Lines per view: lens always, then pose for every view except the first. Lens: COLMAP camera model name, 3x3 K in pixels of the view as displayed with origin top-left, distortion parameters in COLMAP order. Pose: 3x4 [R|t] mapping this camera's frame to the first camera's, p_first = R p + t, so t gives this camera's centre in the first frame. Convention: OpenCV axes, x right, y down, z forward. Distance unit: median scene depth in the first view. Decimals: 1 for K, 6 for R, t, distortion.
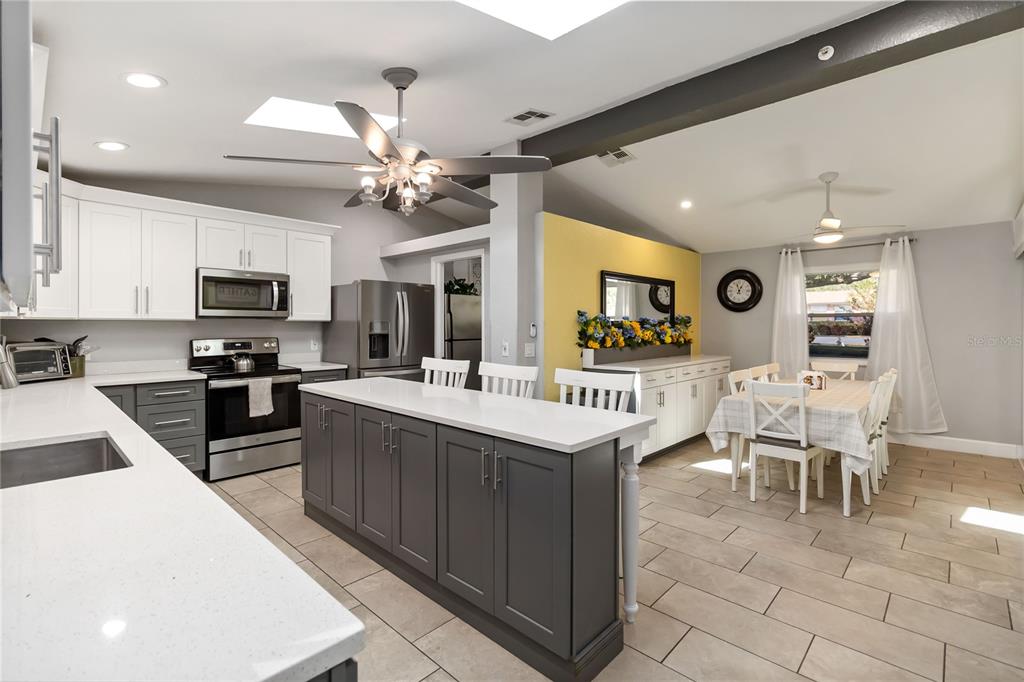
lens RADIAL K [[470.9, 0, 511.9], [0, 470.9, 326.4], [0, 0, 1]] dist [-0.000392, 0.000135]
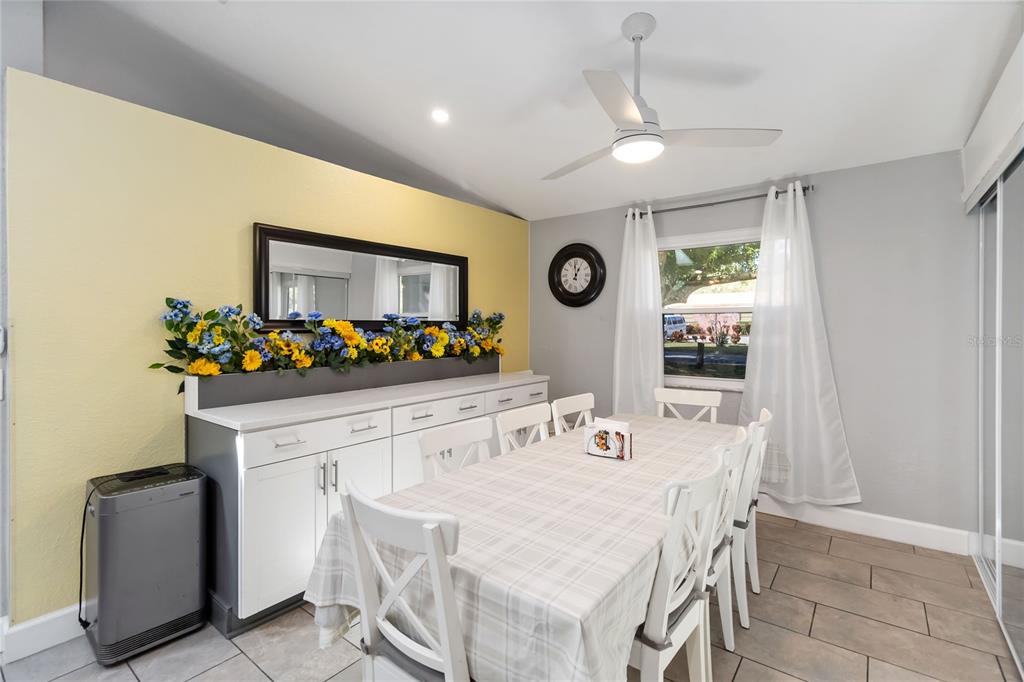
lens RADIAL K [[477.4, 0, 508.3], [0, 477.4, 323.7], [0, 0, 1]] dist [0.000126, -0.000110]
pose [[0.994460, 0.000973, 0.105114, 0.379009], [-0.000419, 0.999986, -0.005296, -0.003907], [-0.105118, 0.005222, 0.994446, 0.403601]]
